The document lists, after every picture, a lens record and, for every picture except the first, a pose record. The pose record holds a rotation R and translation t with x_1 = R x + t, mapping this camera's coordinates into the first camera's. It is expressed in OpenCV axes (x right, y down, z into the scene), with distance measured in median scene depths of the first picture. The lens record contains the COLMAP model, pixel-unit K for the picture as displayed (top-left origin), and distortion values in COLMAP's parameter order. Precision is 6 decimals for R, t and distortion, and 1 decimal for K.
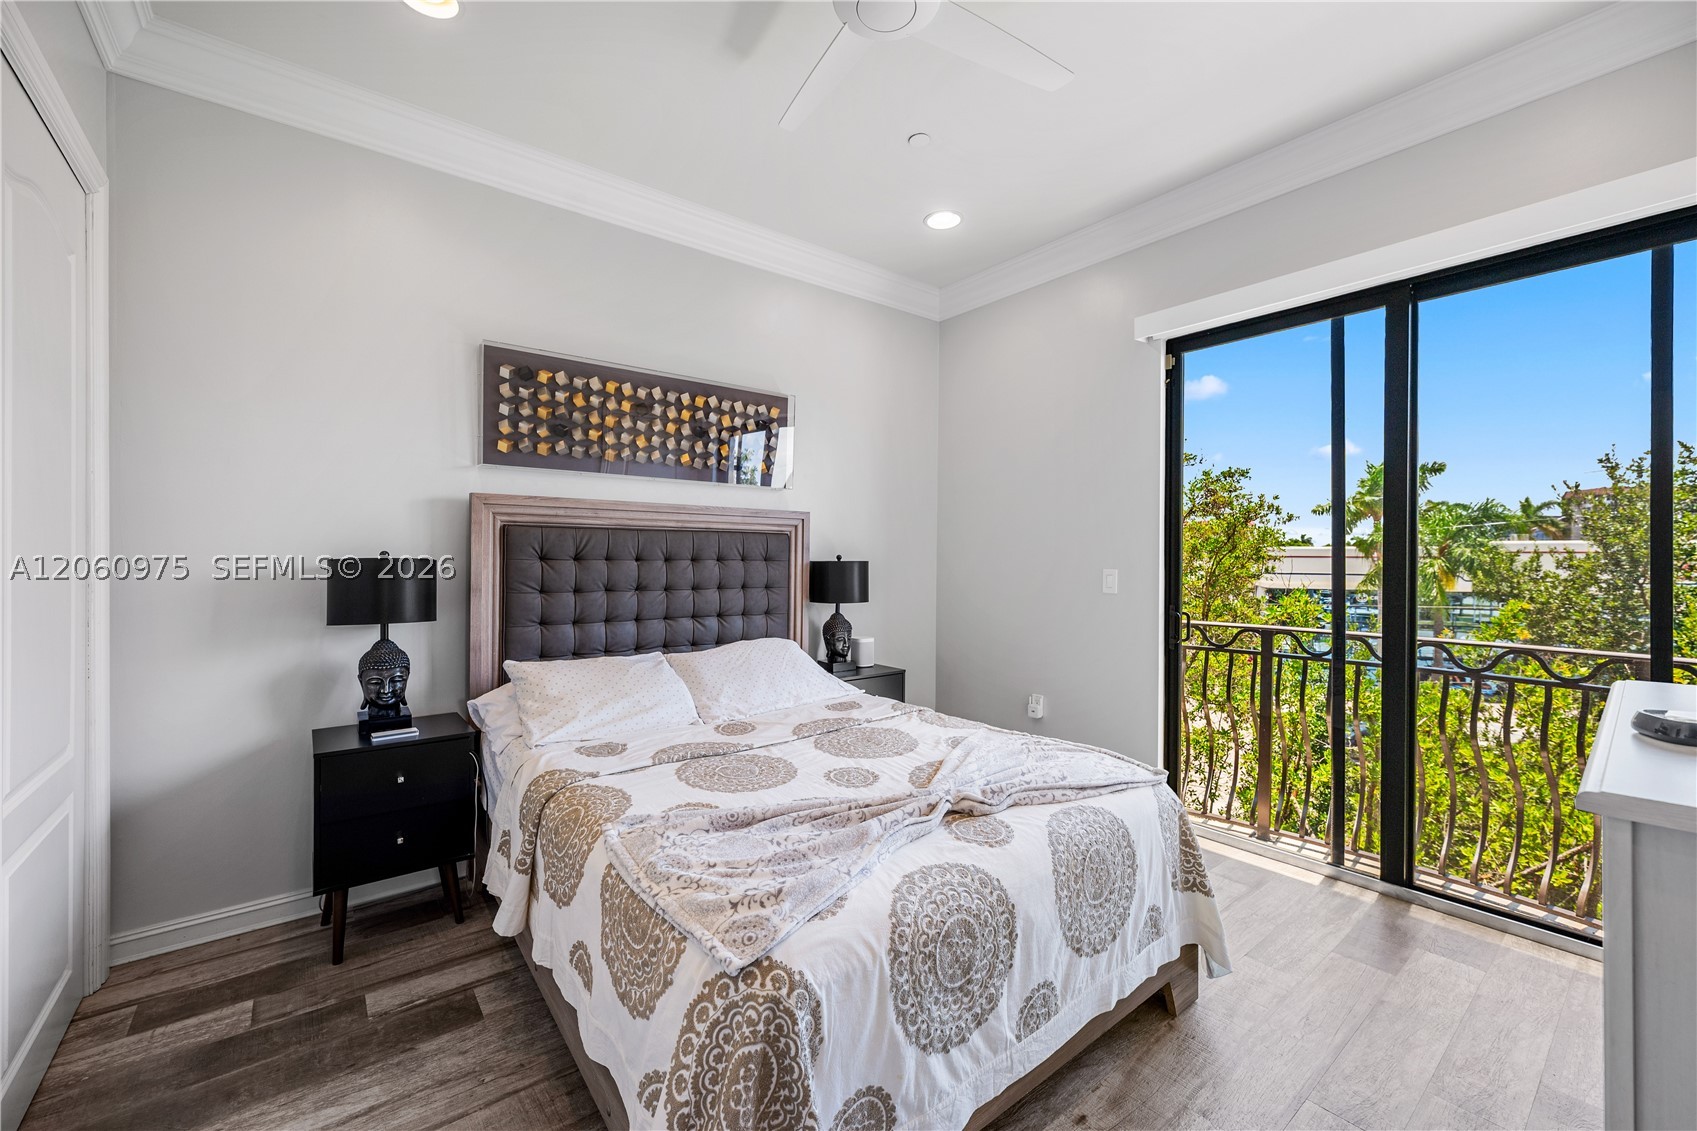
lens RADIAL K [[689.1, 0, 849.4], [0, 689.1, 562.6], [0, 0, 1]] dist [0.001348, -0.000228]
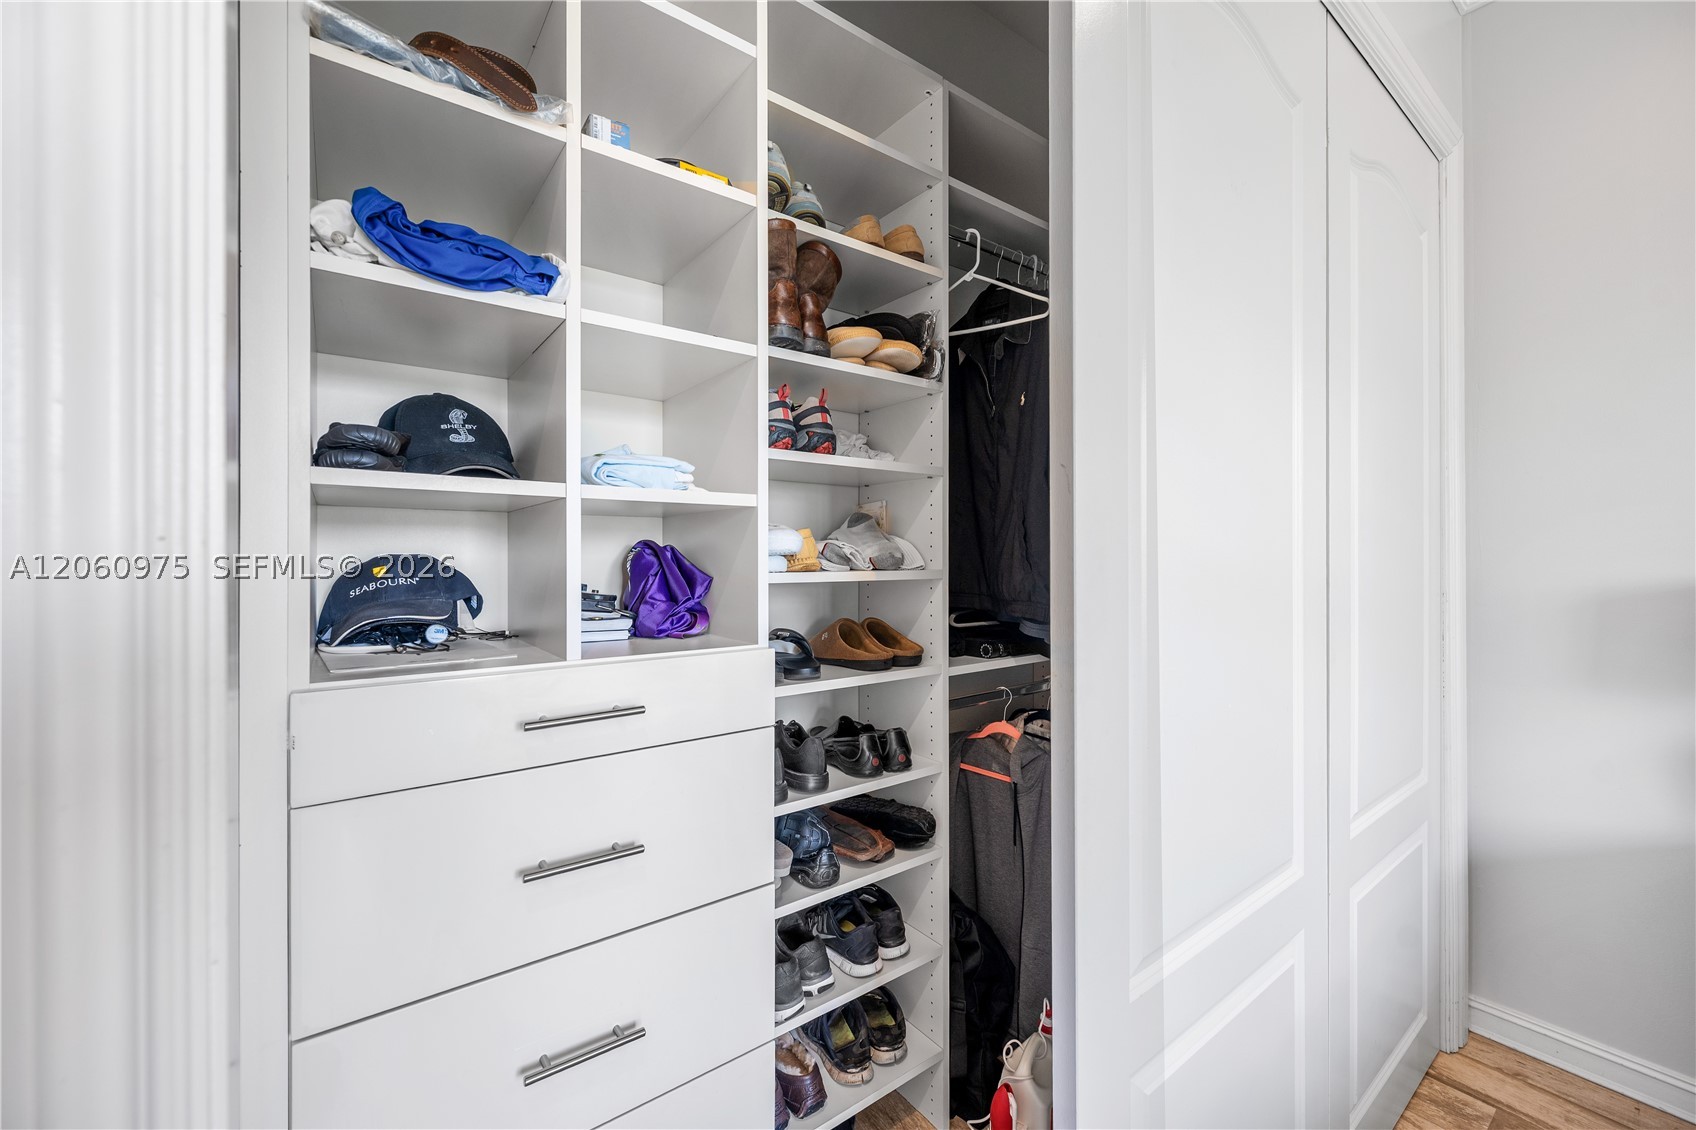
lens RADIAL K [[688.7, 0, 848.7], [0, 688.7, 561.6], [0, 0, 1]] dist [0.001348, -0.000228]
pose [[-0.017078, -0.004367, -0.999845, -0.194164], [0.001236, 0.999990, -0.004388, -0.006420], [0.999853, -0.001311, -0.017072, 0.243725]]
